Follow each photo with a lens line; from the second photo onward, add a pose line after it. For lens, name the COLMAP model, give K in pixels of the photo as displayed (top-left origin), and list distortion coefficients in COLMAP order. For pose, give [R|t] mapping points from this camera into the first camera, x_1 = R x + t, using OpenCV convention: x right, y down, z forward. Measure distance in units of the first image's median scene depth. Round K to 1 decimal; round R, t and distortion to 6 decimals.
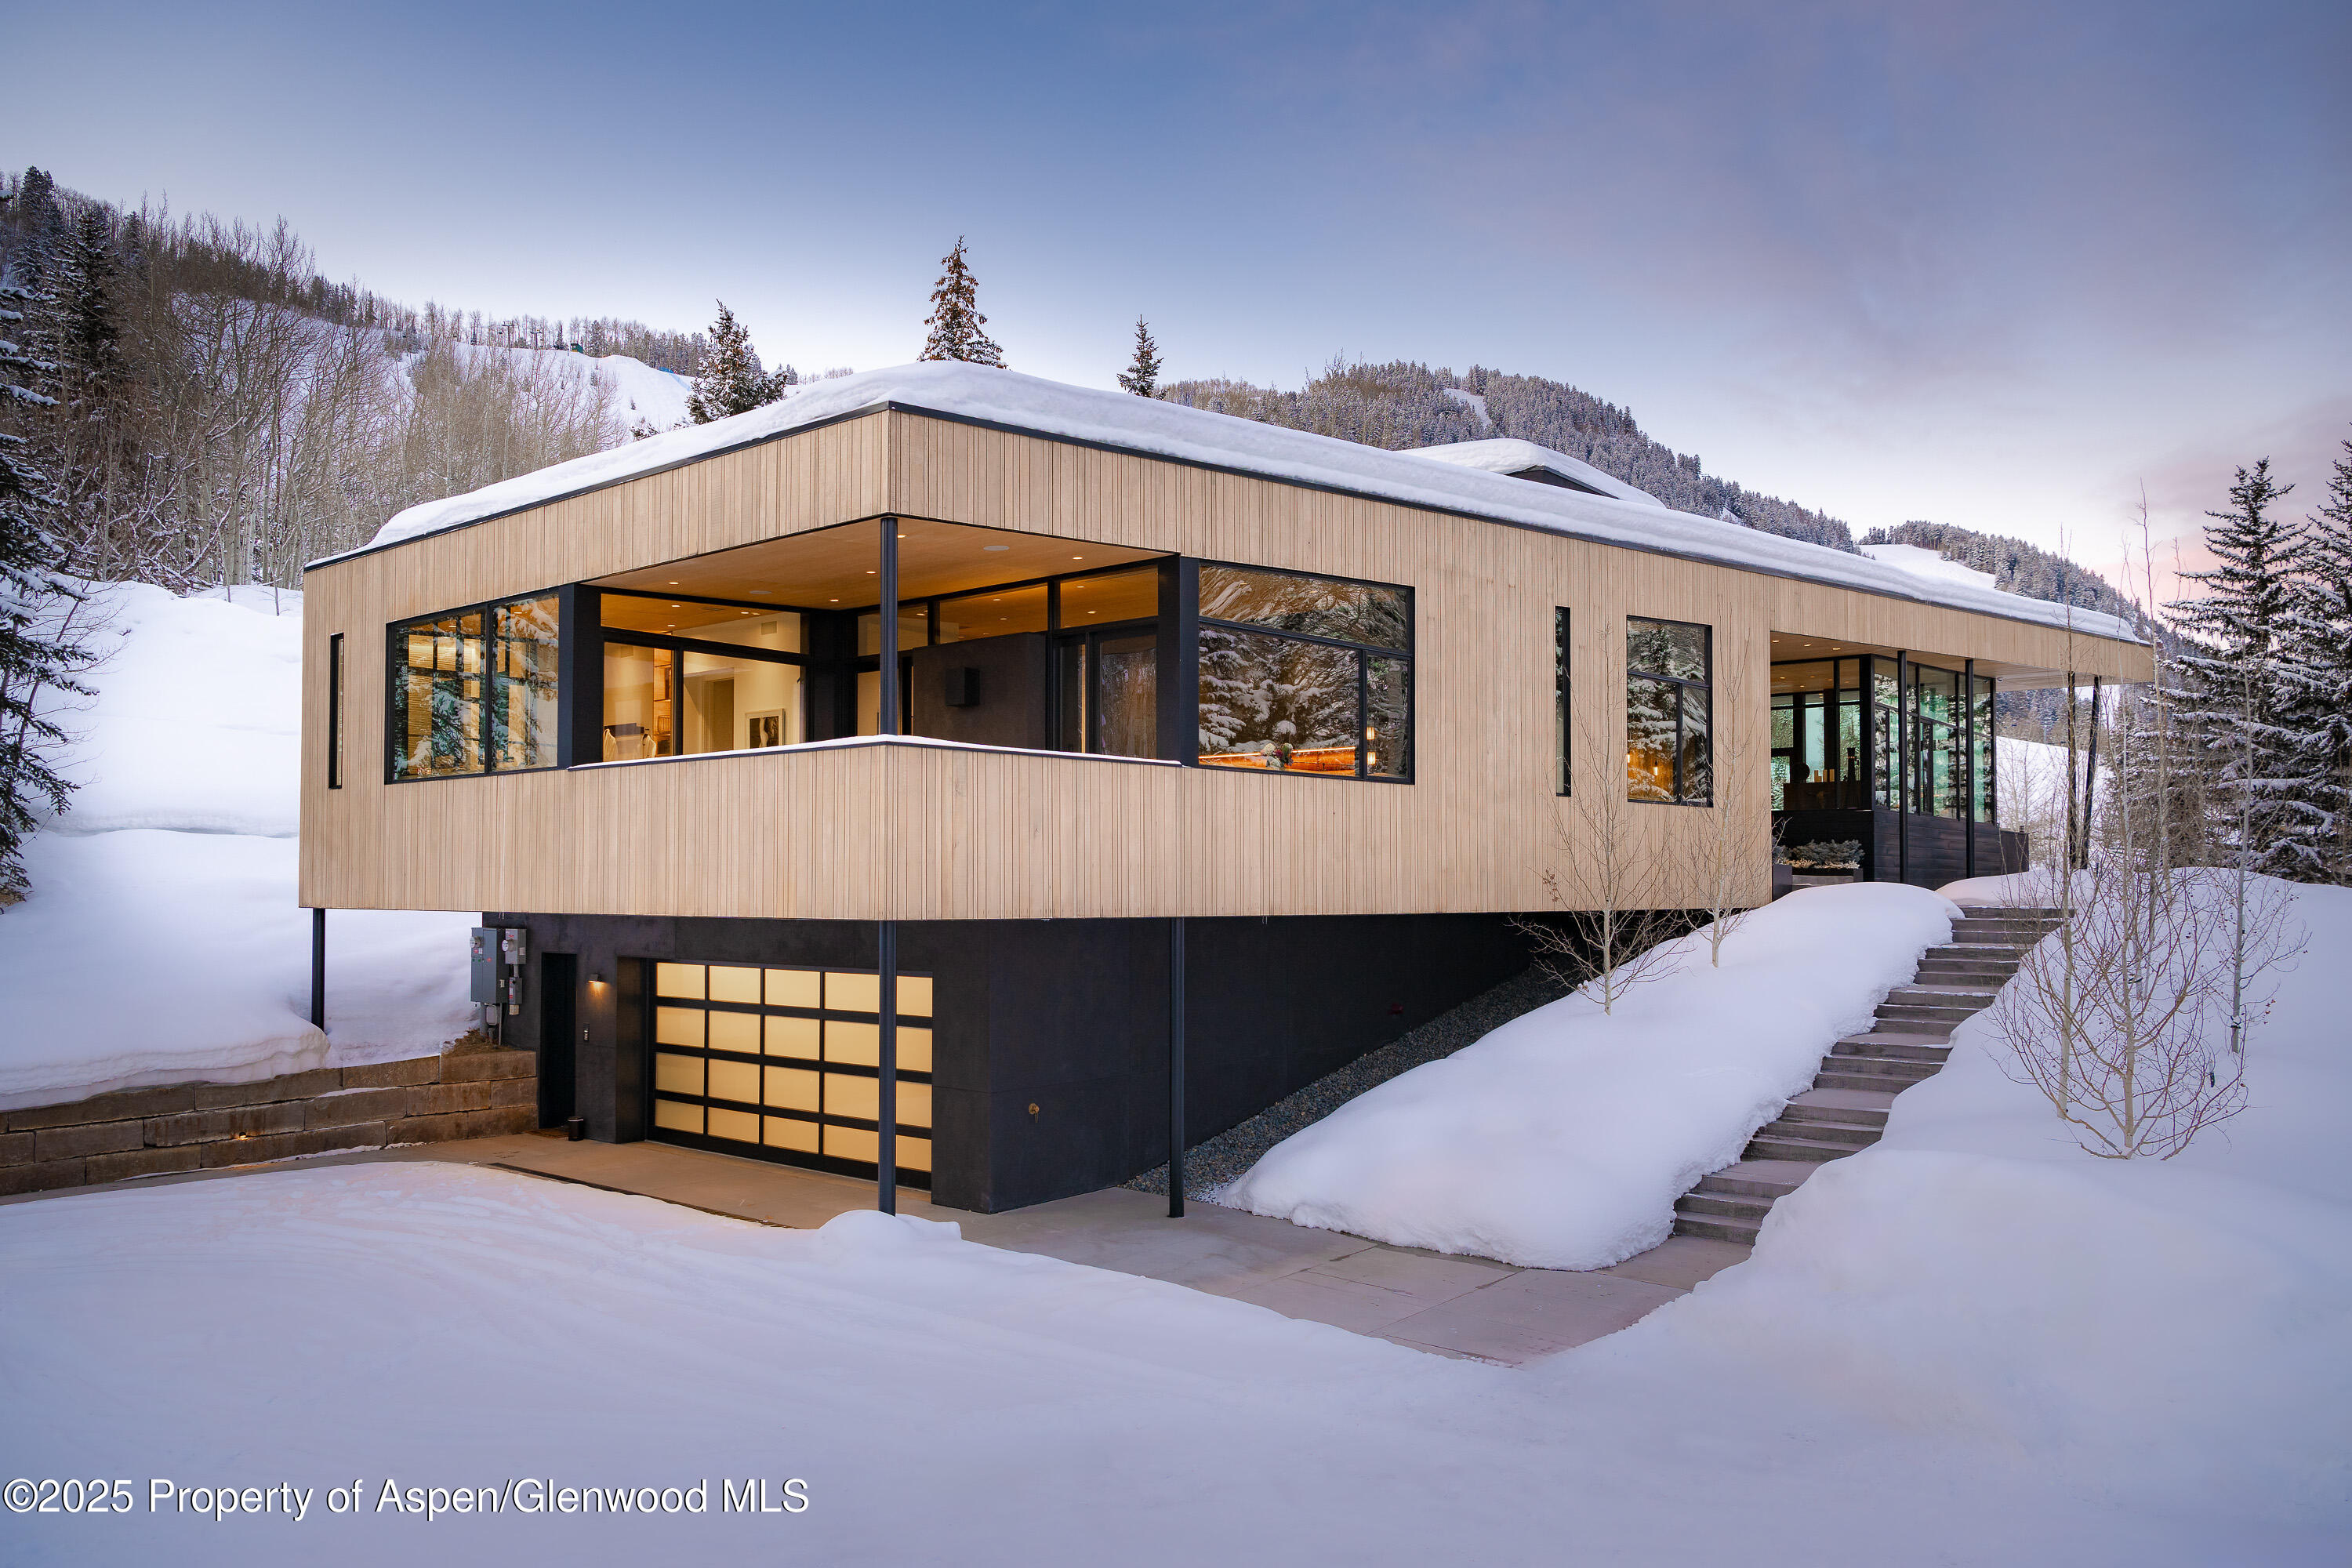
lens RADIAL K [[1613.1, 0, 1180.3], [0, 1613.1, 851.0], [0, 0, 1]] dist [0.000968, 0.000056]
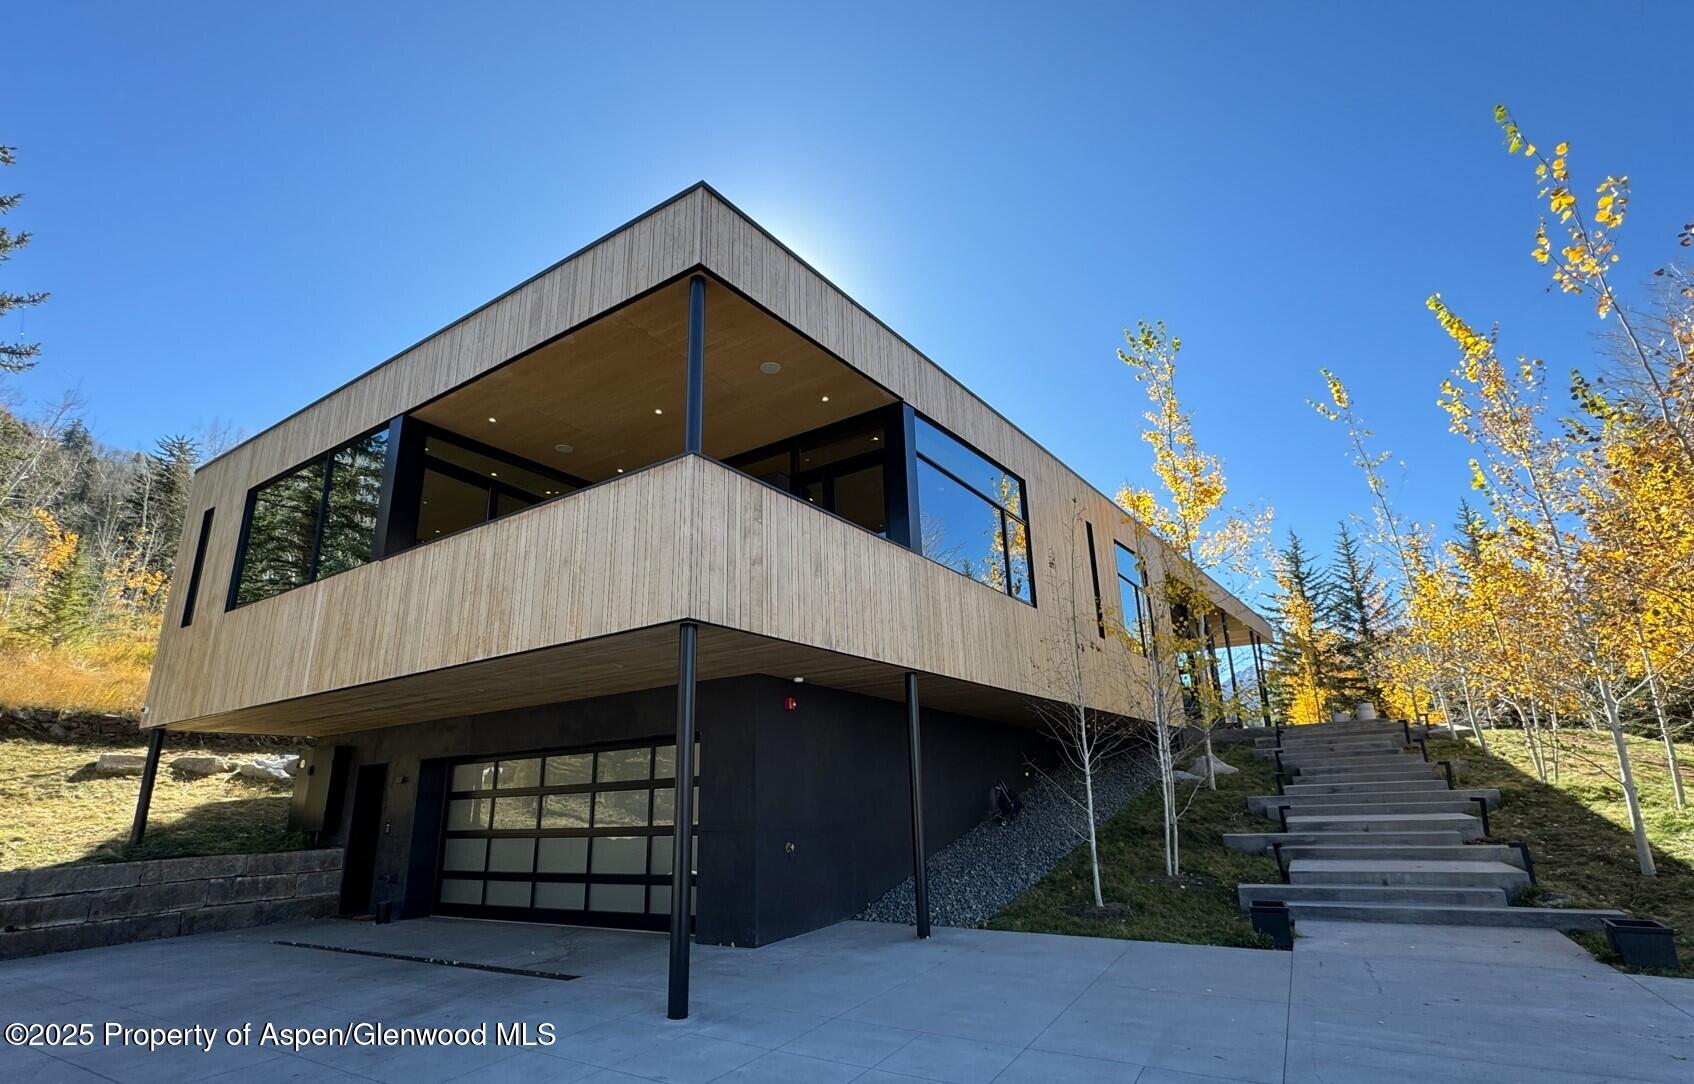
lens RADIAL K [[732.6, 0, 881.5], [0, 732.6, 608.6], [0, 0, 1]] dist [0.001195, -0.000051]
pose [[0.984681, 0.006340, 0.174248, -0.051270], [0.034265, 0.972816, -0.229029, 0.050250], [-0.170964, 0.231491, 0.957697, 0.194657]]
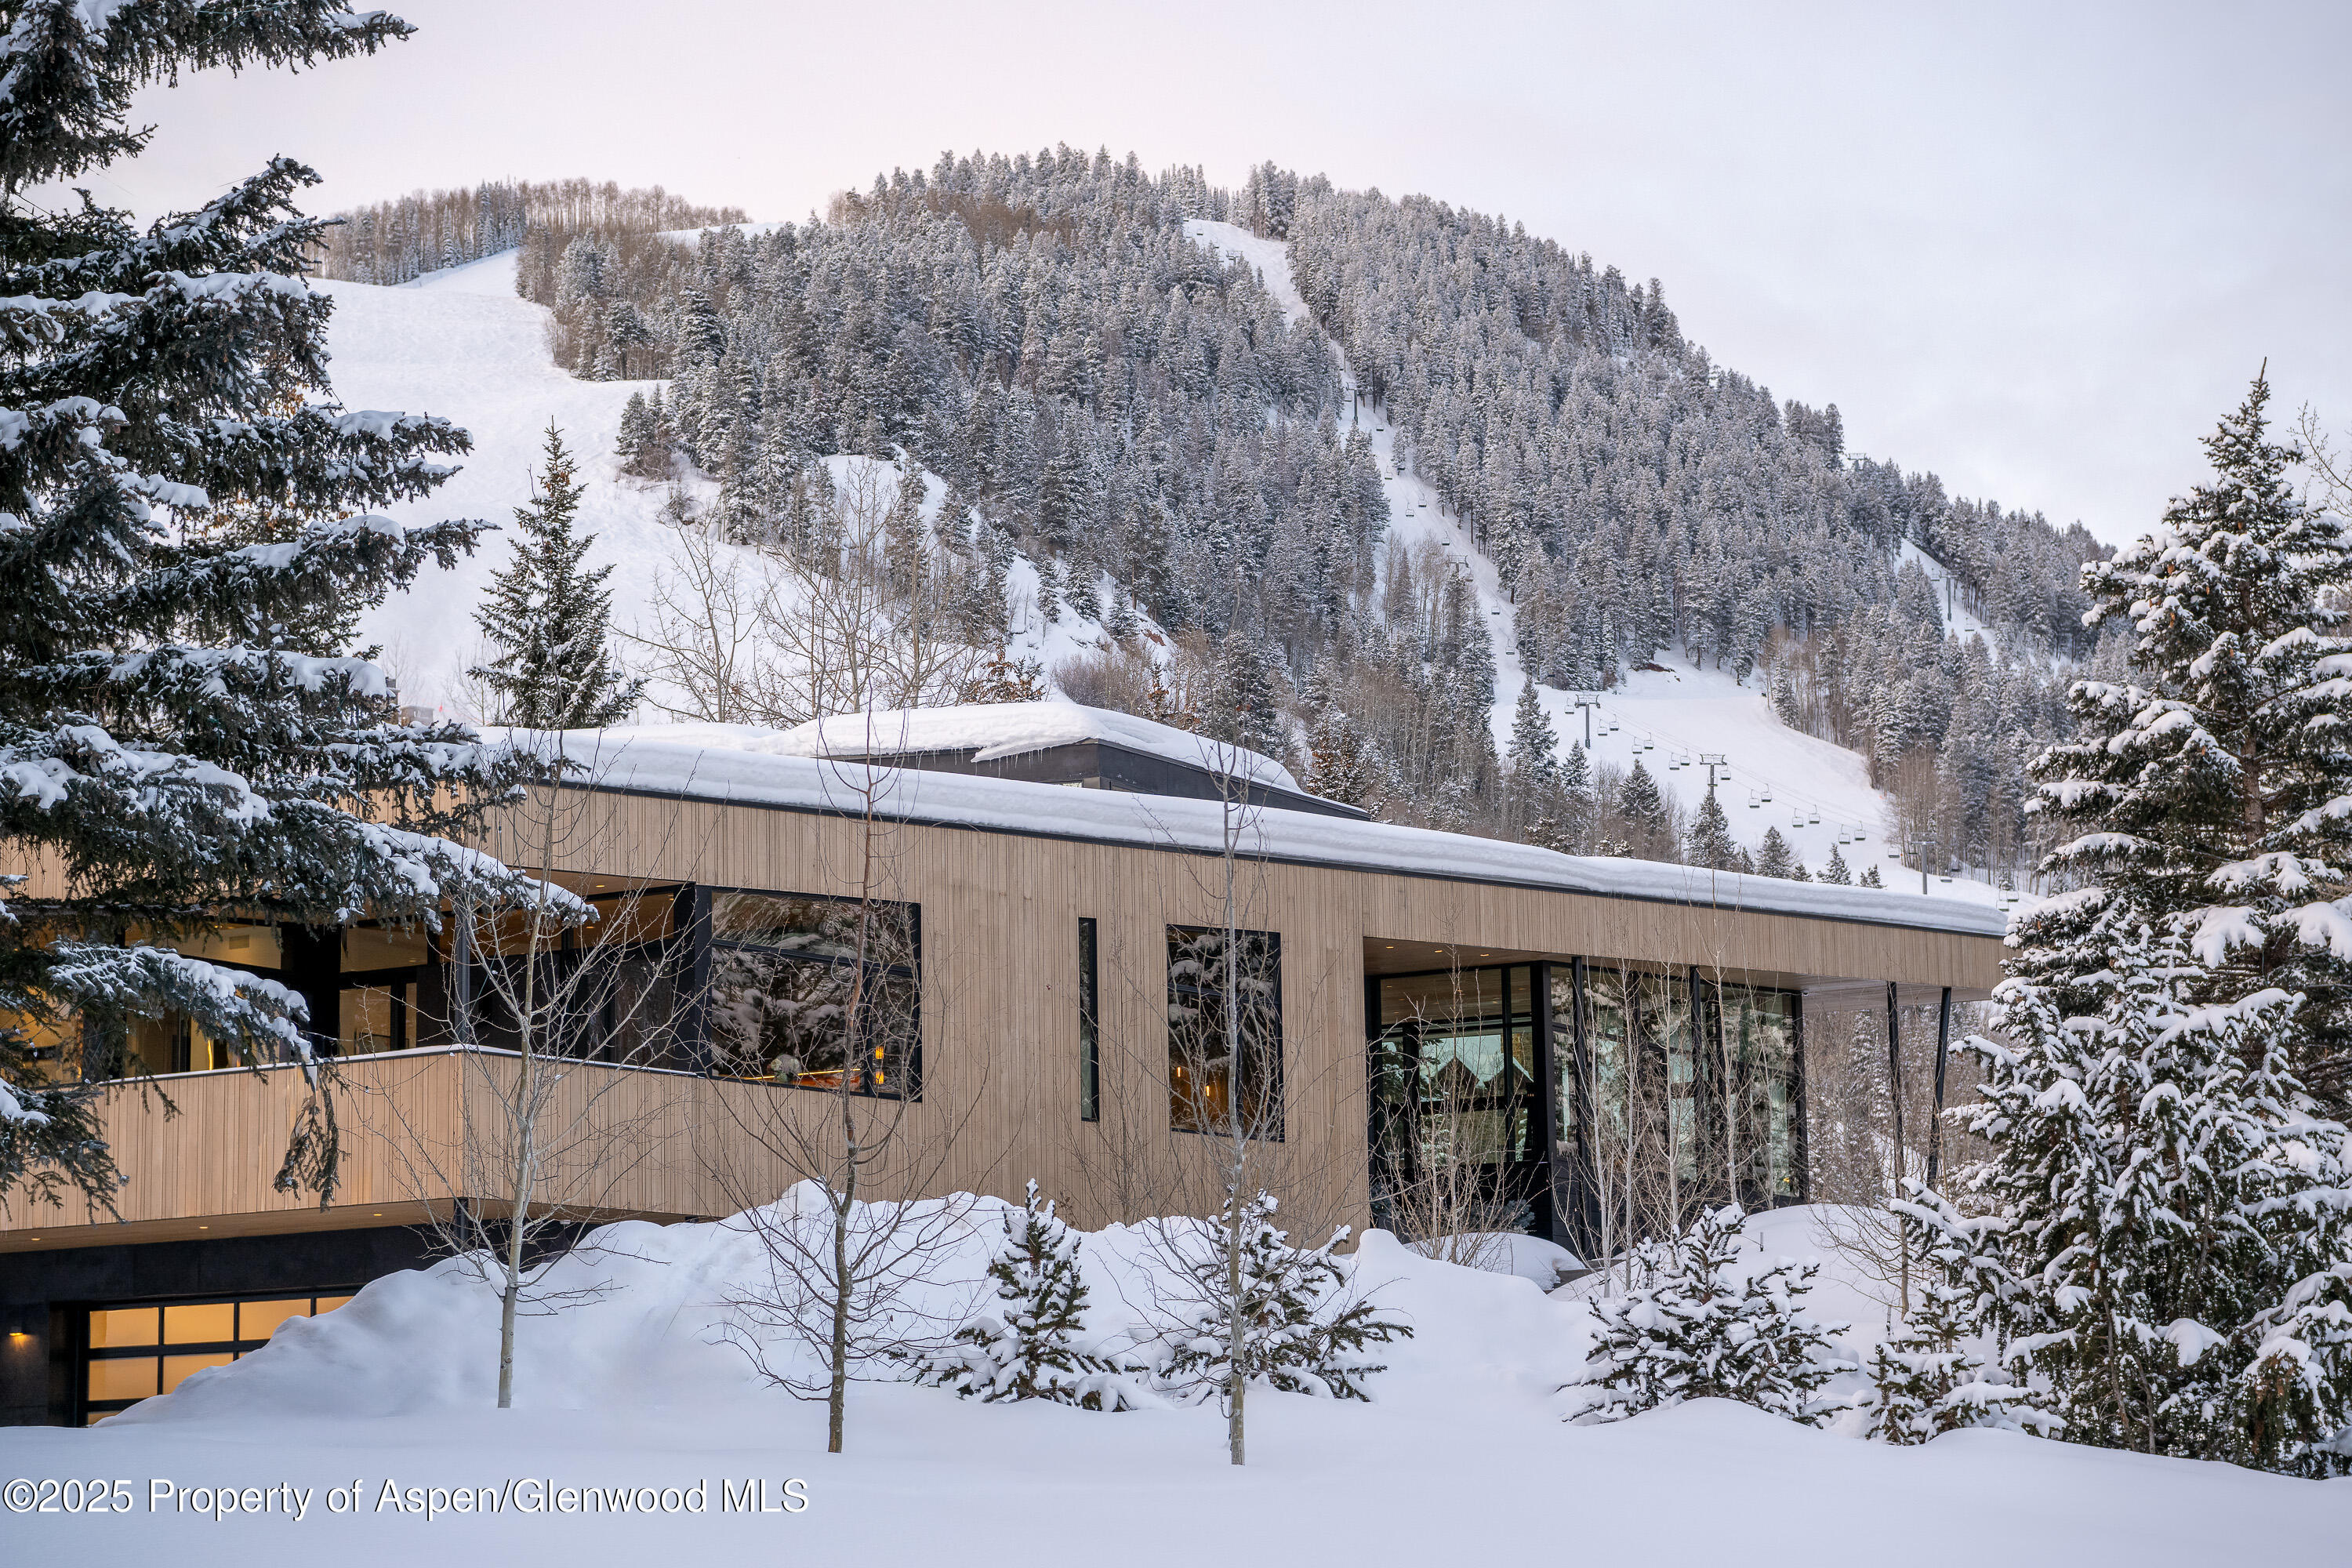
lens RADIAL K [[4613.1, 0, 1176.0], [0, 4613.1, 784.0], [0, 0, 1]] dist [-0.025563, 0.053672]
pose [[0.988336, 0.005504, 0.152191, -0.064803], [0.017159, 0.988958, -0.147200, 0.090312], [-0.151320, 0.148094, 0.977328, -0.887173]]
